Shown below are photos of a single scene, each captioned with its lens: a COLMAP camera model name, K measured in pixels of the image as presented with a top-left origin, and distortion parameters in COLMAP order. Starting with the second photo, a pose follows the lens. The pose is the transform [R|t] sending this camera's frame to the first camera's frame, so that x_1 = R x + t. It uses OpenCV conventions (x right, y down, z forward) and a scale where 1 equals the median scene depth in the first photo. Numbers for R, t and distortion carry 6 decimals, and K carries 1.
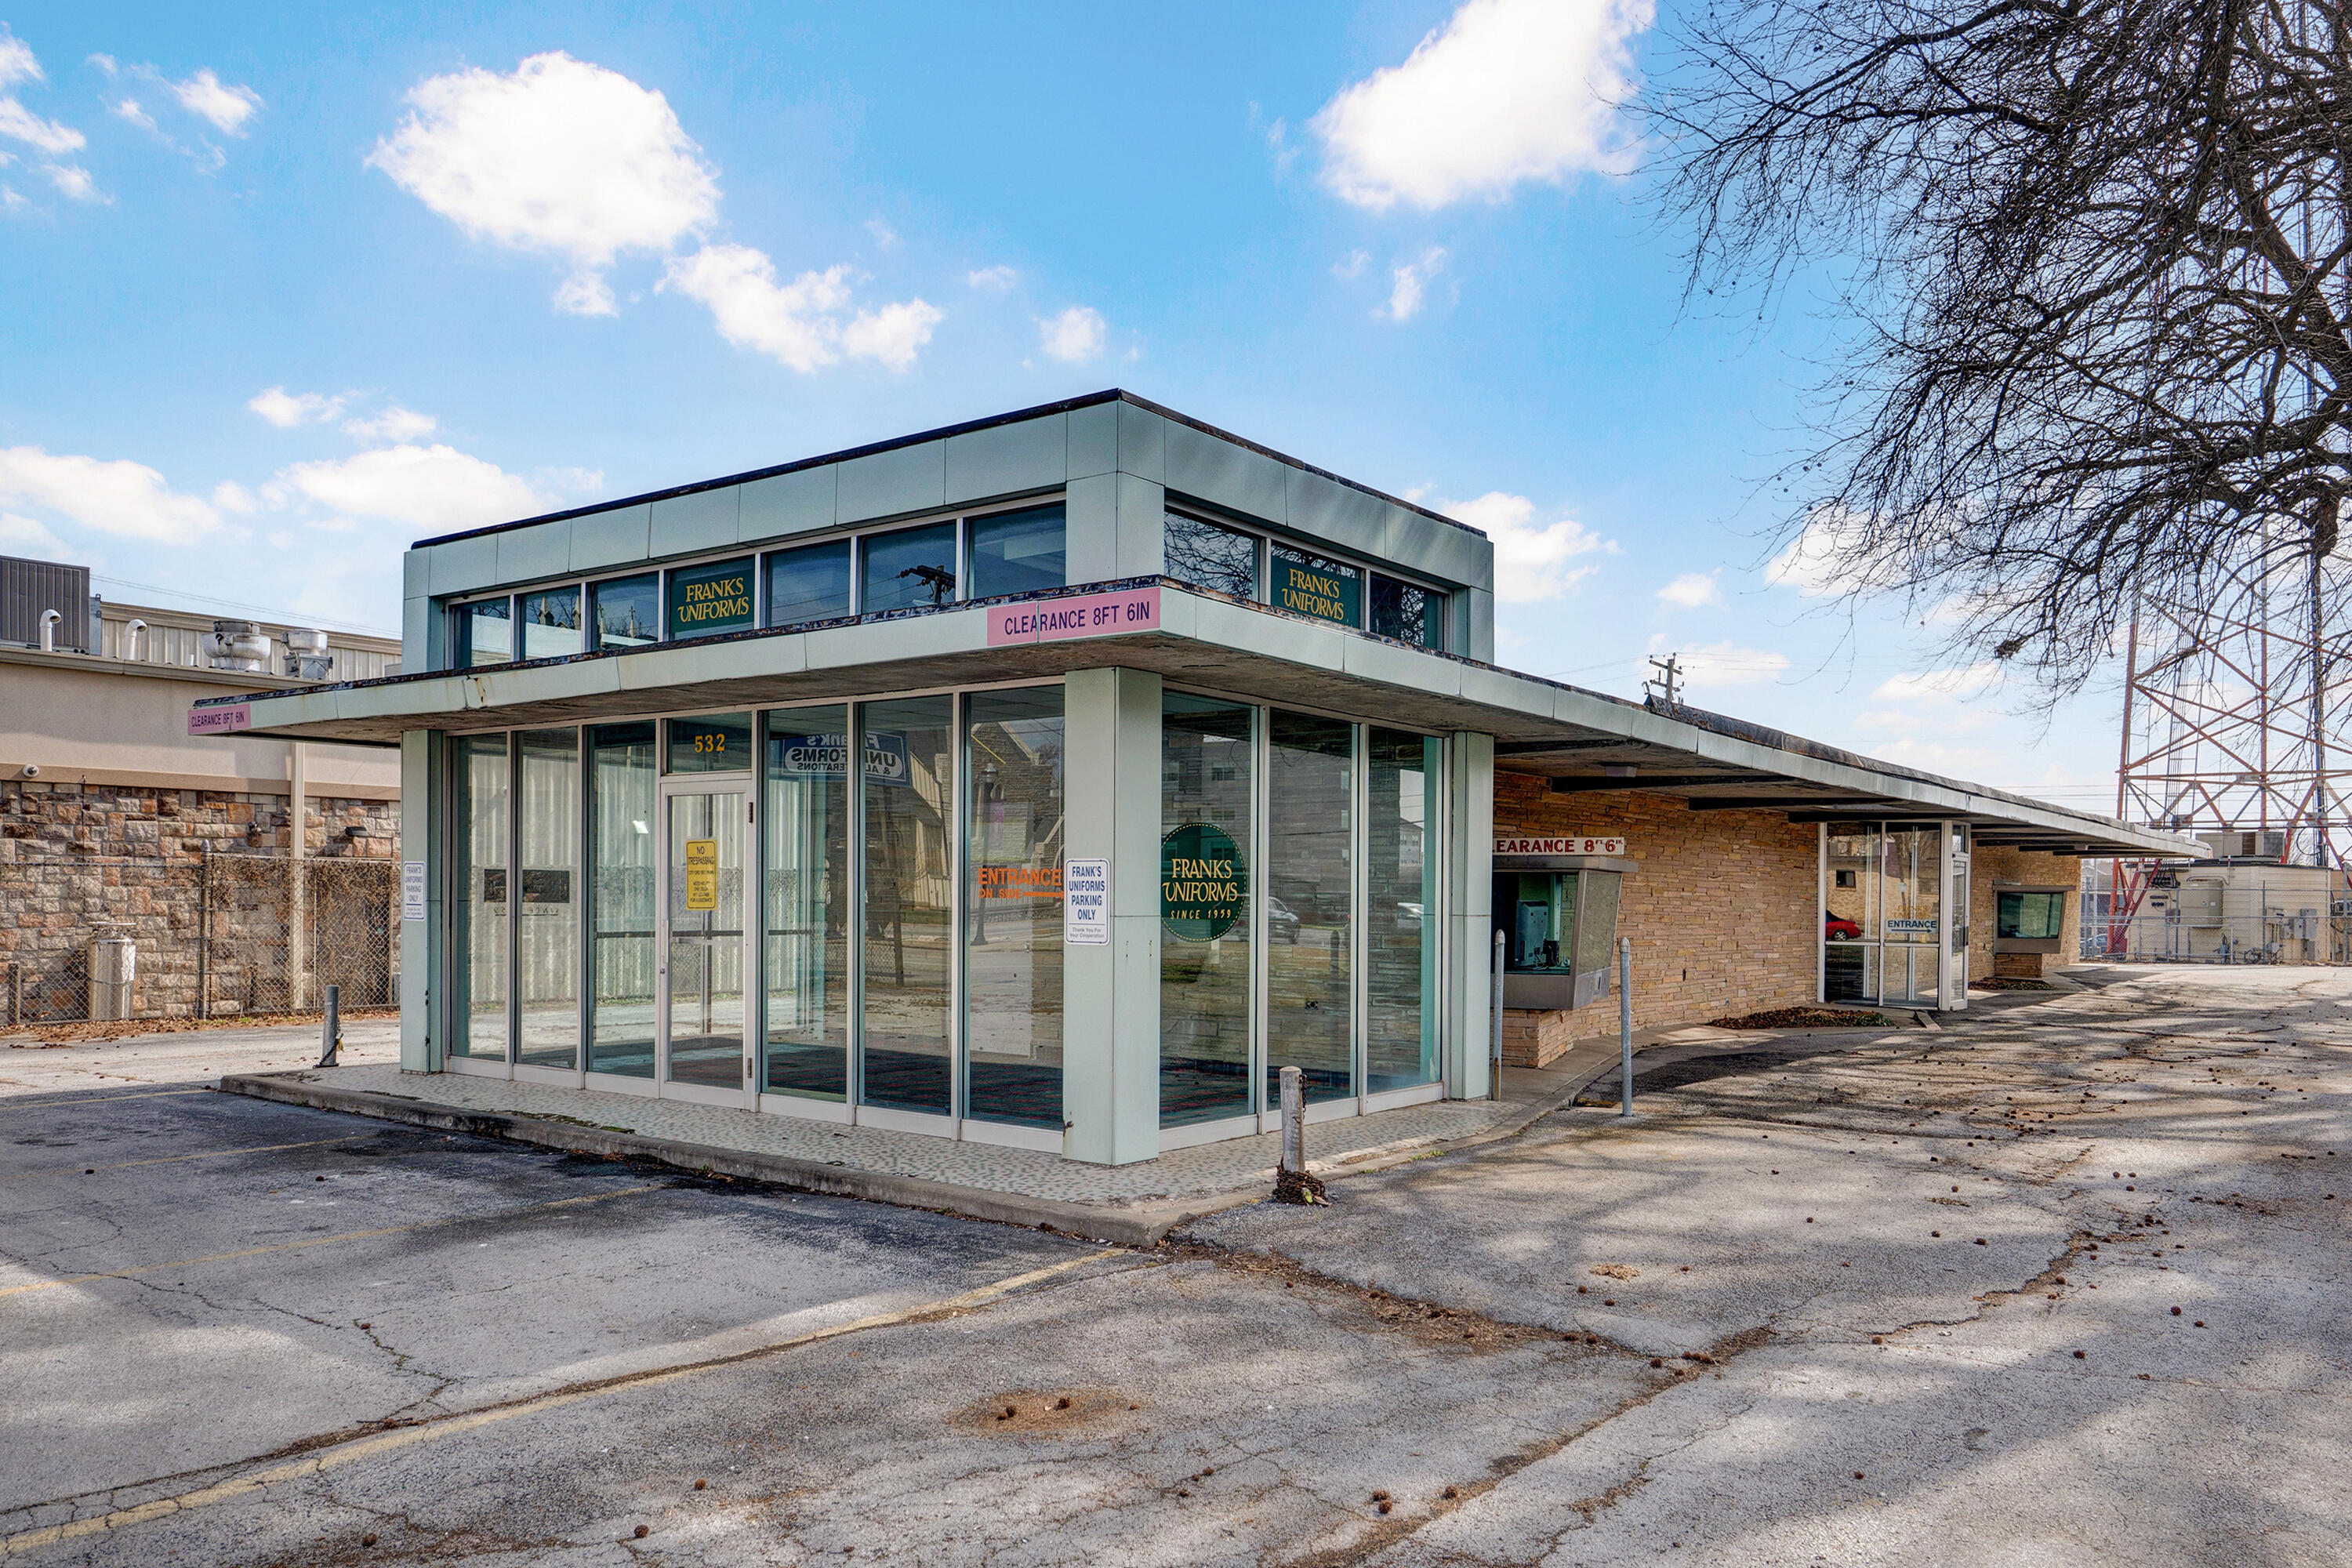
lens RADIAL K [[1679.9, 0, 1174.0], [0, 1679.9, 918.2], [0, 0, 1]] dist [-0.001003, 0.002521]
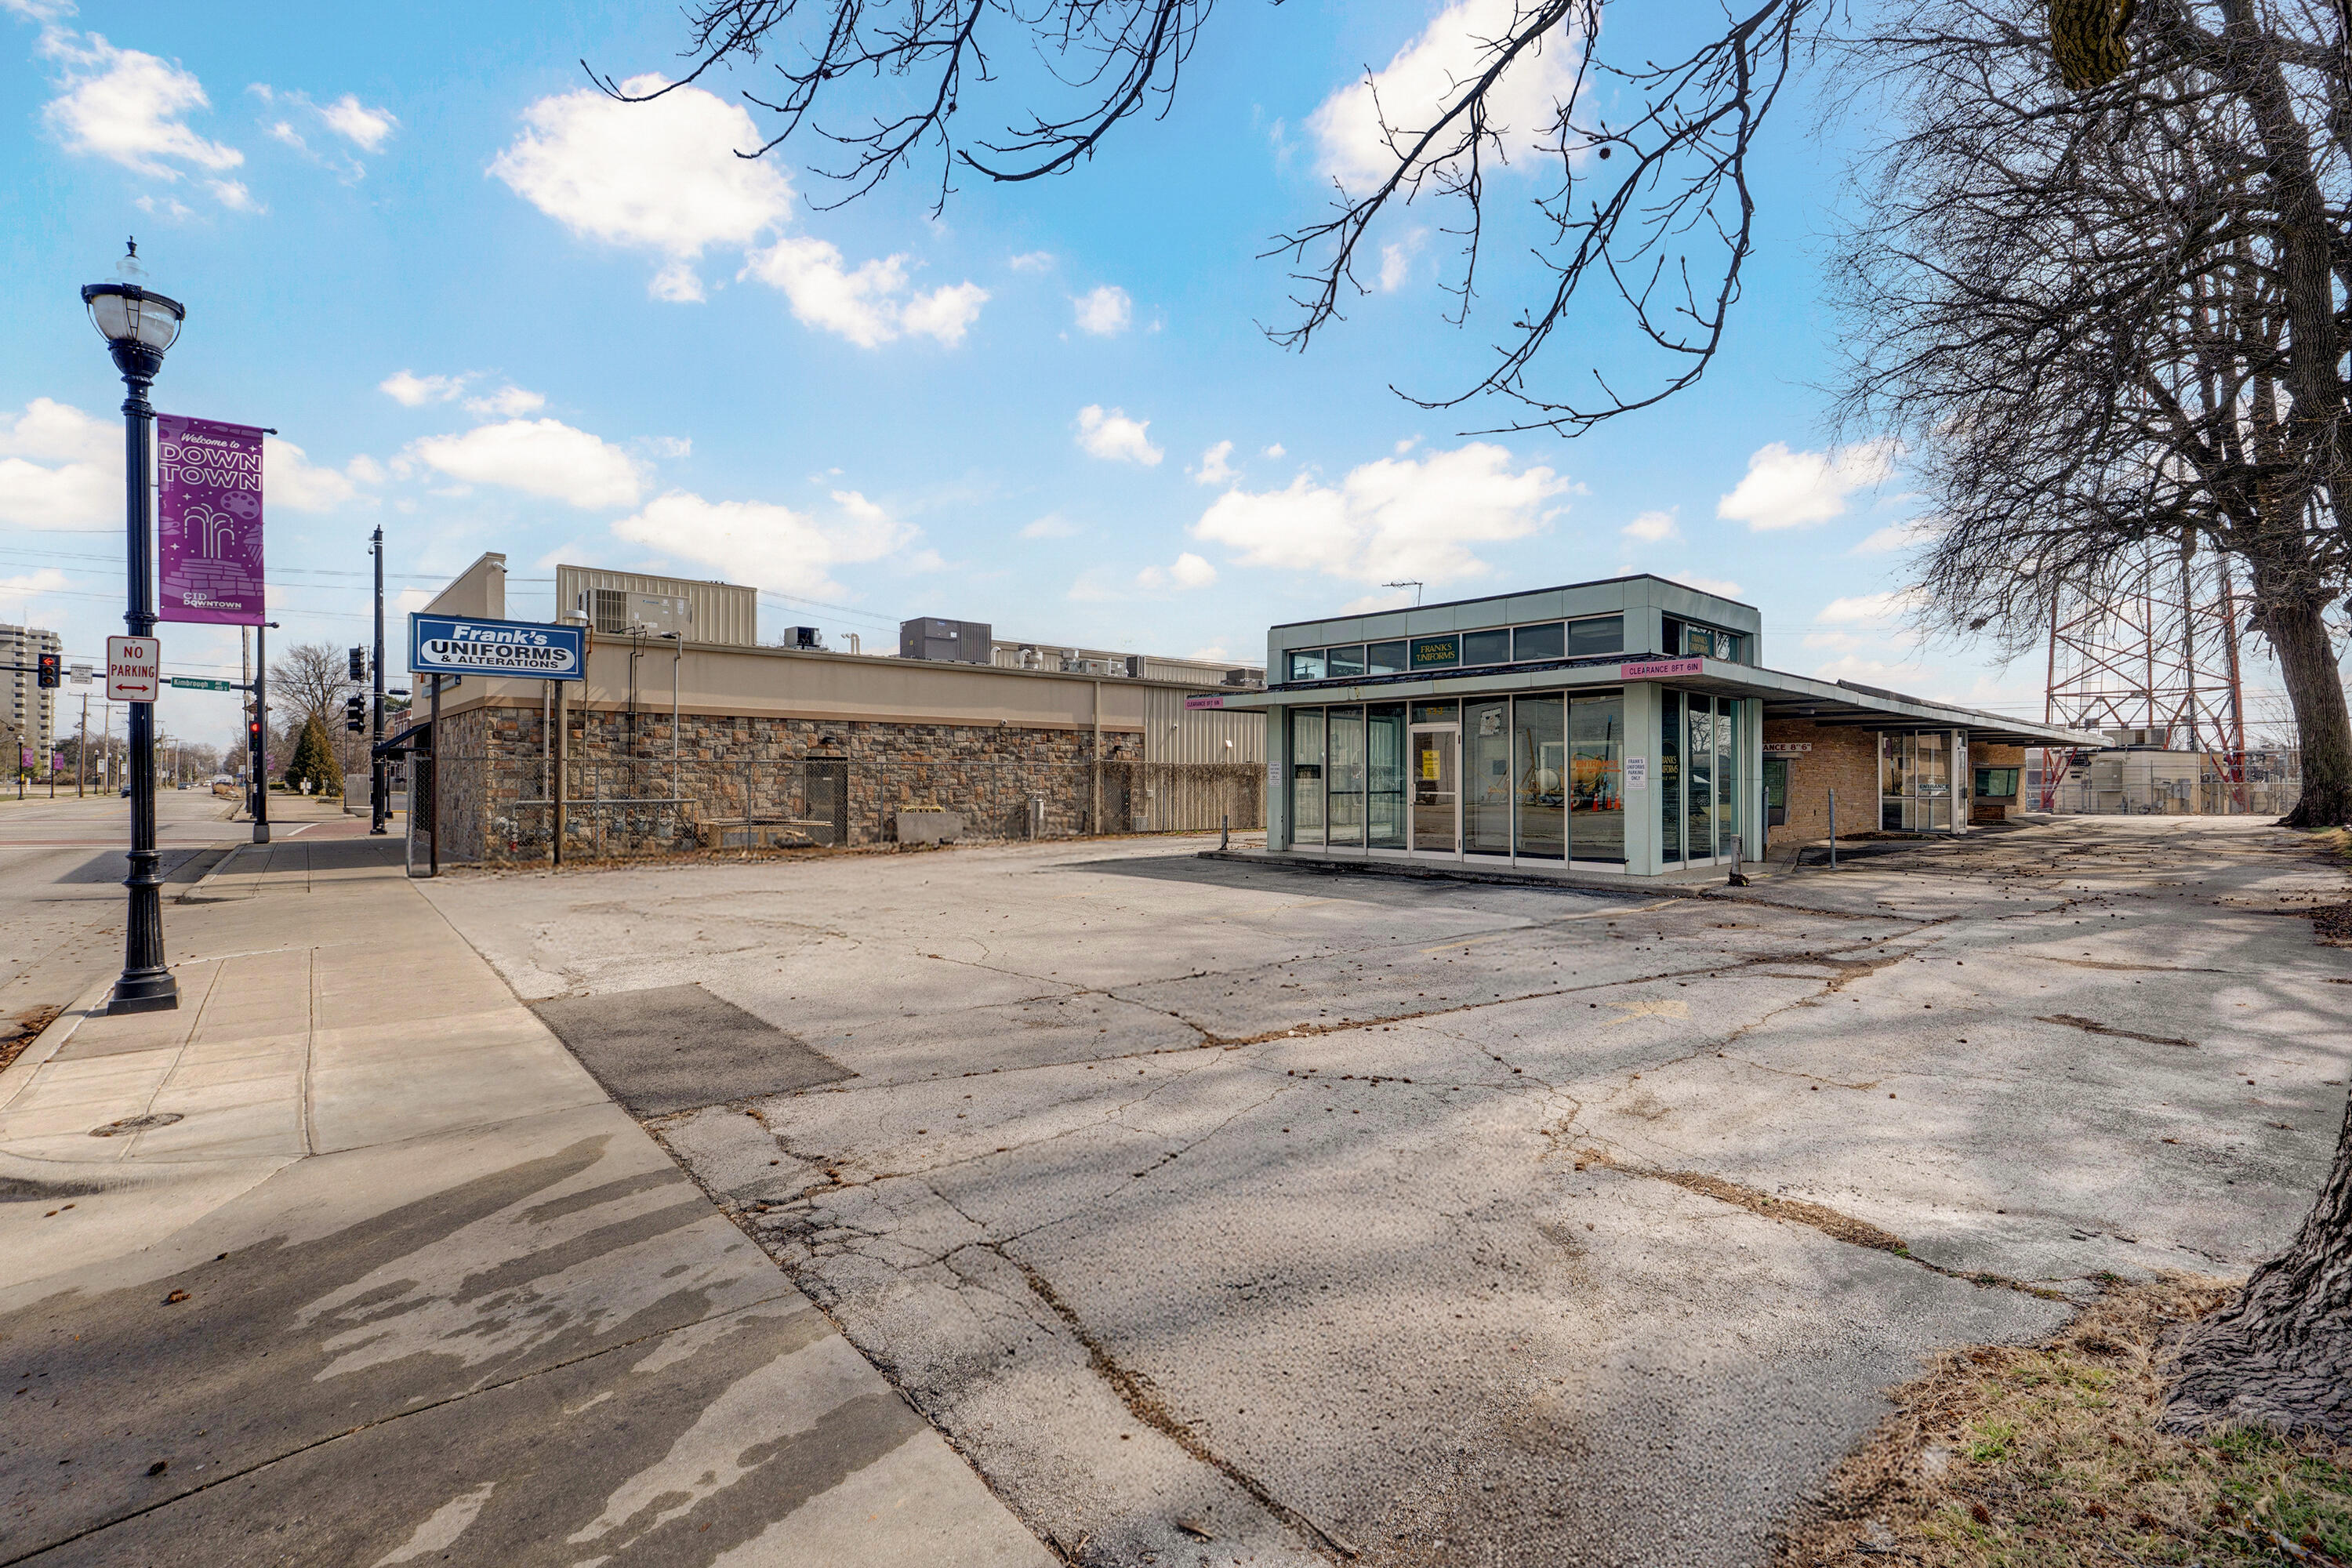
lens RADIAL K [[1092.9, 0, 1176.0], [0, 1092.9, 784.0], [0, 0, 1]] dist [-0.003259, -0.001285]
pose [[0.987957, -0.008981, -0.154467, -0.206941], [0.007407, 0.999915, -0.010762, 0.007887], [0.154550, 0.009488, 0.987939, -0.318508]]
